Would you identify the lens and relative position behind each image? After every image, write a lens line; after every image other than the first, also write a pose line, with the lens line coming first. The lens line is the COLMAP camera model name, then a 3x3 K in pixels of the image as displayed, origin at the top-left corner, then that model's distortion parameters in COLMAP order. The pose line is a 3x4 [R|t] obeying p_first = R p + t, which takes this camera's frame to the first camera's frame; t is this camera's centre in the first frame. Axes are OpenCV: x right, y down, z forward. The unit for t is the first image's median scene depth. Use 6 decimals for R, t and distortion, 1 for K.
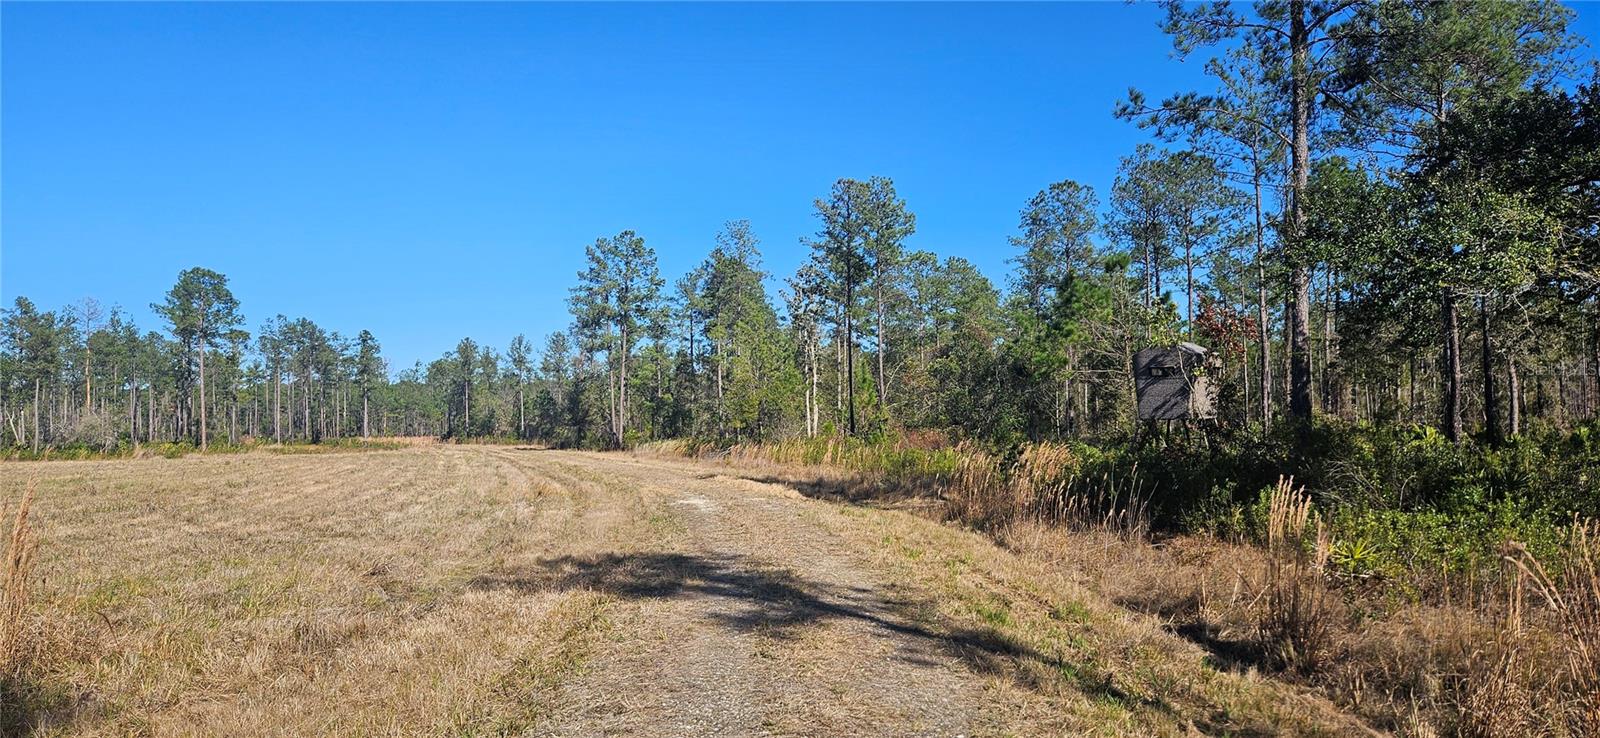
lens RADIAL K [[1022.2, 0, 796.7], [0, 1022.2, 375.1], [0, 0, 1]] dist [0.002145, -0.007853]
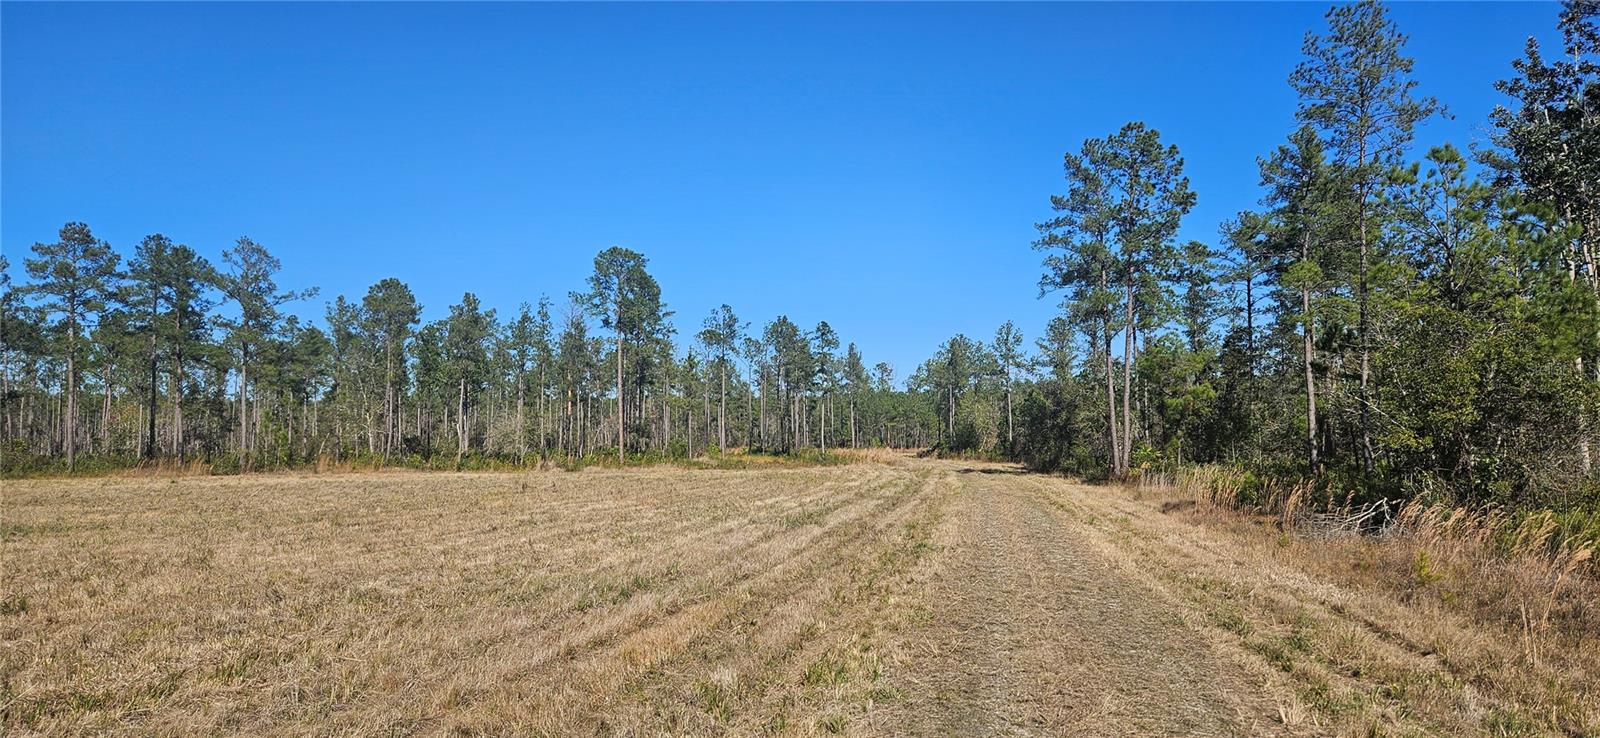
lens RADIAL K [[1022.2, 0, 796.3], [0, 1022.2, 386.4], [0, 0, 1]] dist [0.002145, -0.007853]
pose [[0.867923, -0.013265, -0.496522, -0.036171], [0.011874, 0.999912, -0.005959, 0.017802], [0.496557, -0.000724, 0.868004, 0.349551]]
